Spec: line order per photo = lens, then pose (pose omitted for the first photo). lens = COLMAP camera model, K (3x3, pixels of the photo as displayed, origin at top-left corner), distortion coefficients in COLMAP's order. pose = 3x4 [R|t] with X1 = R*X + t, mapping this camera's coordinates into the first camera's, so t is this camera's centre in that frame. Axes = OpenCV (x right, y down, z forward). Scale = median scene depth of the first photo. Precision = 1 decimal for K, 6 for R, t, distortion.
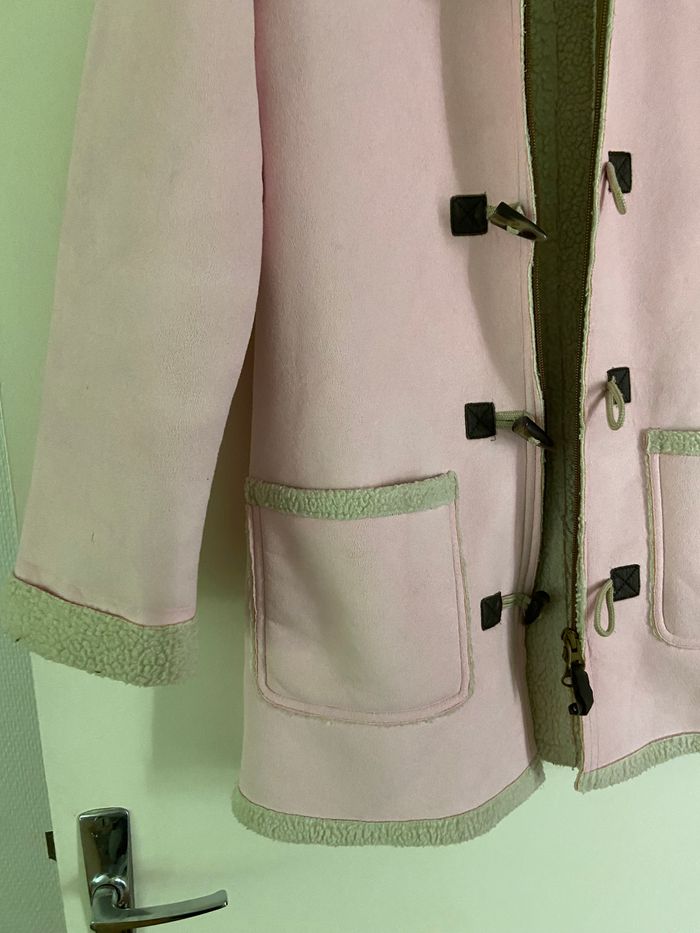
lens RADIAL K [[575.3, 0, 348.3], [0, 575.3, 446.7], [0, 0, 1]] dist [0.001342, -0.048384]
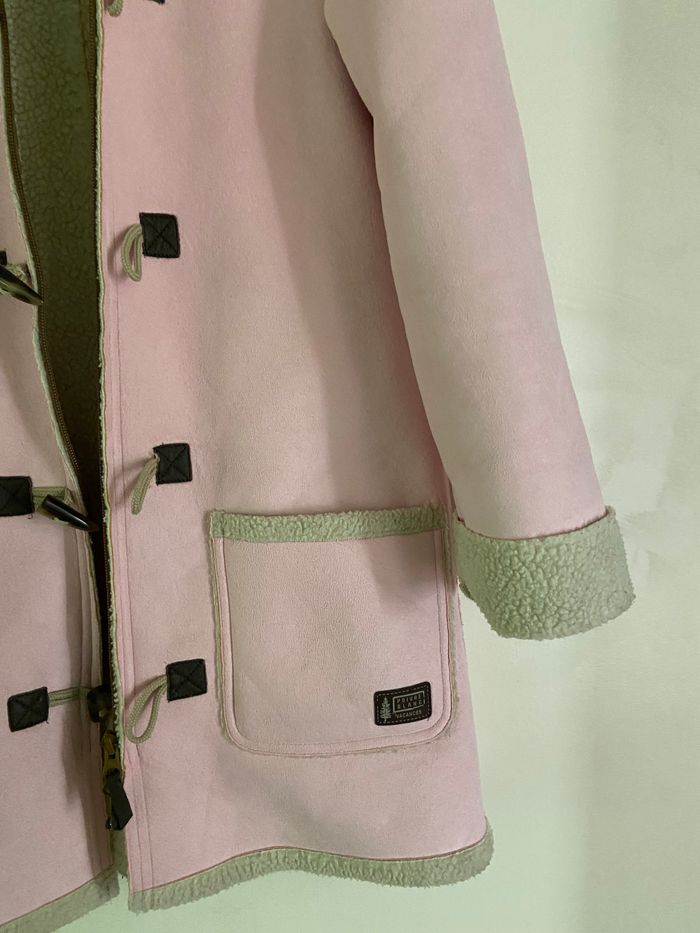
lens RADIAL K [[575.3, 0, 348.3], [0, 575.3, 446.7], [0, 0, 1]] dist [0.001342, -0.048384]
pose [[0.995797, 0.037772, 0.083436, 0.667921], [-0.032530, 0.997463, -0.063322, -0.082266], [-0.085617, 0.060341, 0.994499, 0.057915]]
